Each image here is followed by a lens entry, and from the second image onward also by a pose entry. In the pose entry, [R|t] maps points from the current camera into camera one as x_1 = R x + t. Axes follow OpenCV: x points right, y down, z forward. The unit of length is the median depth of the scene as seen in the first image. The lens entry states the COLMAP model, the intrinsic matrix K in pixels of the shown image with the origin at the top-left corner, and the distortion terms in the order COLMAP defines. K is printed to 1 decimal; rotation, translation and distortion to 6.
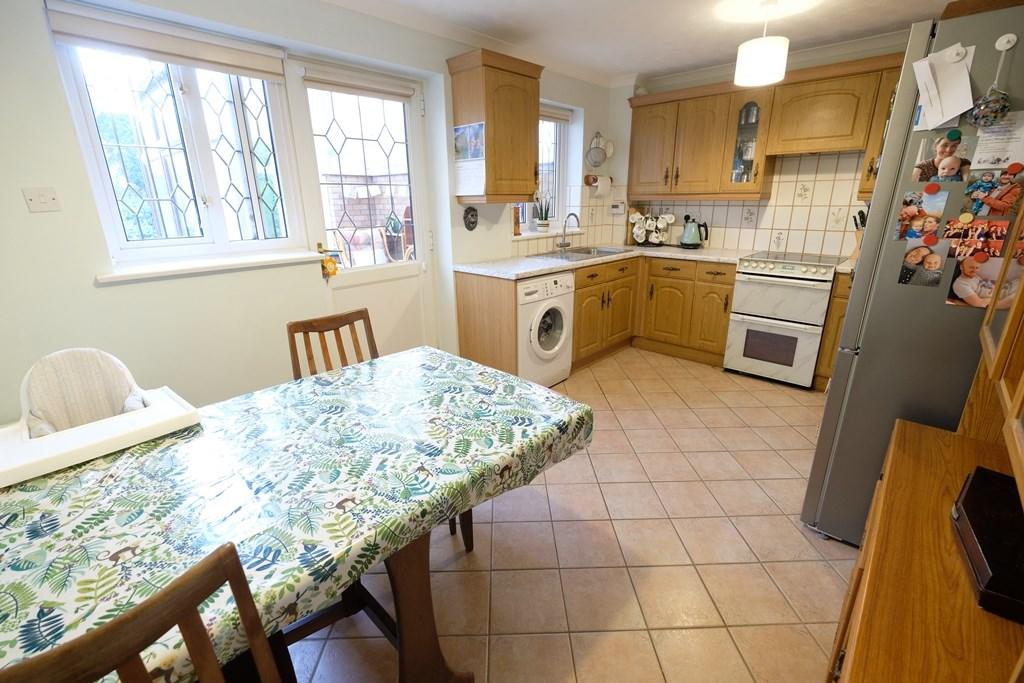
lens RADIAL K [[446.7, 0, 513.1], [0, 446.7, 336.2], [0, 0, 1]] dist [-0.000592, -0.000164]
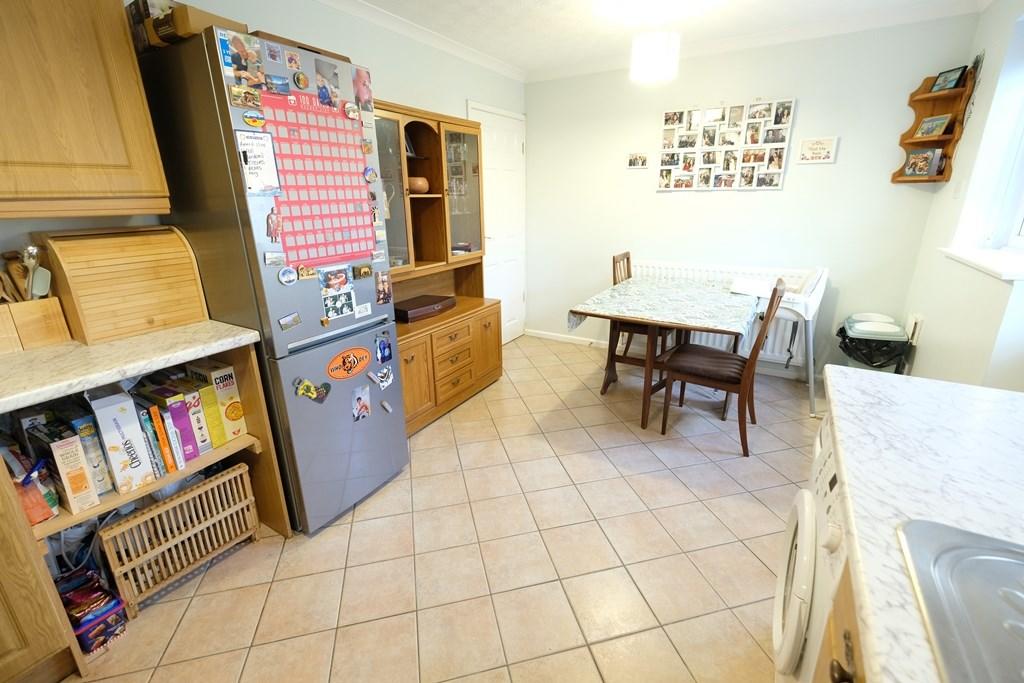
lens RADIAL K [[446.7, 0, 513.1], [0, 446.7, 336.2], [0, 0, 1]] dist [-0.000592, -0.000164]
pose [[-0.977611, 0.081872, -0.193839, 0.321600], [-0.042829, 0.824494, 0.564247, -0.329137], [0.206016, 0.559916, -0.802528, 1.045830]]
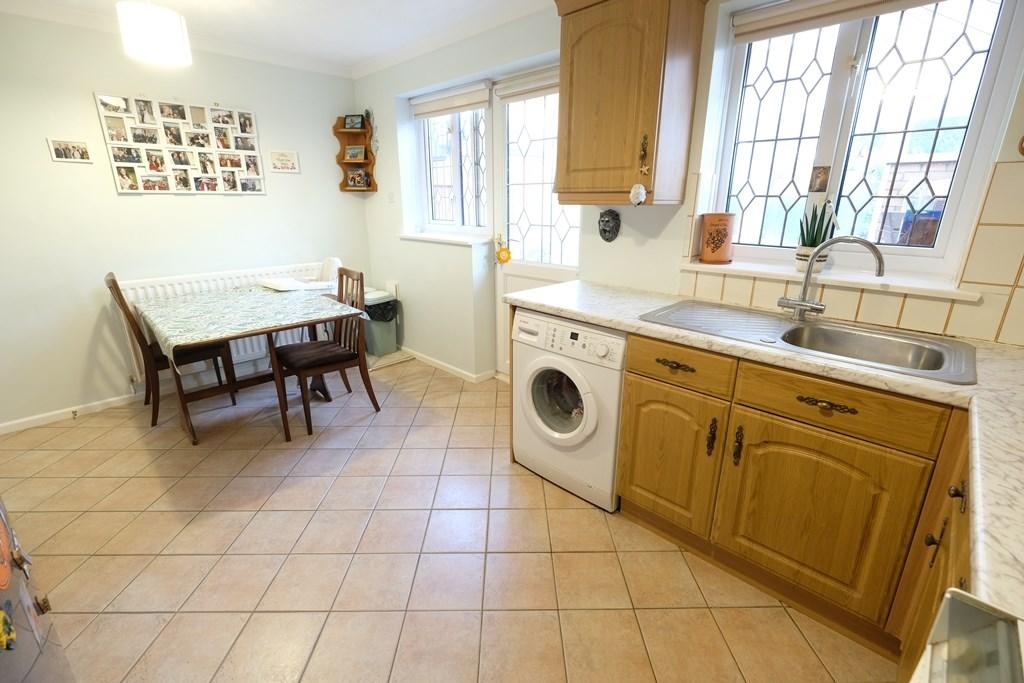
lens RADIAL K [[448.1, 0, 512.6], [0, 448.1, 339.5], [0, 0, 1]] dist [-0.001132, 0.000256]
pose [[-0.020668, 0.307188, -0.951424, 0.625354], [-0.295158, 0.907338, 0.299366, -0.251995], [0.955225, 0.287007, 0.071916, 0.801677]]
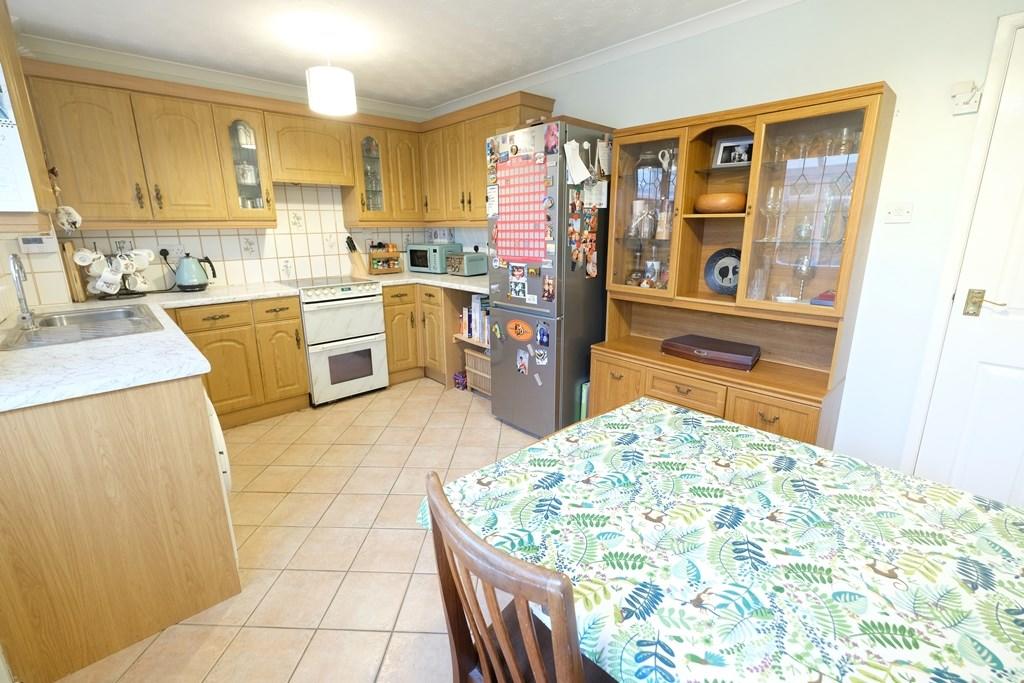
lens RADIAL K [[443.1, 0, 509.4], [0, 443.1, 330.5], [0, 0, 1]] dist [0.000252, 0.000157]
pose [[0.074528, -0.226593, 0.971134, -0.378573], [0.303040, 0.932934, 0.194424, -0.139888], [-0.950059, 0.279803, 0.138197, 0.477121]]
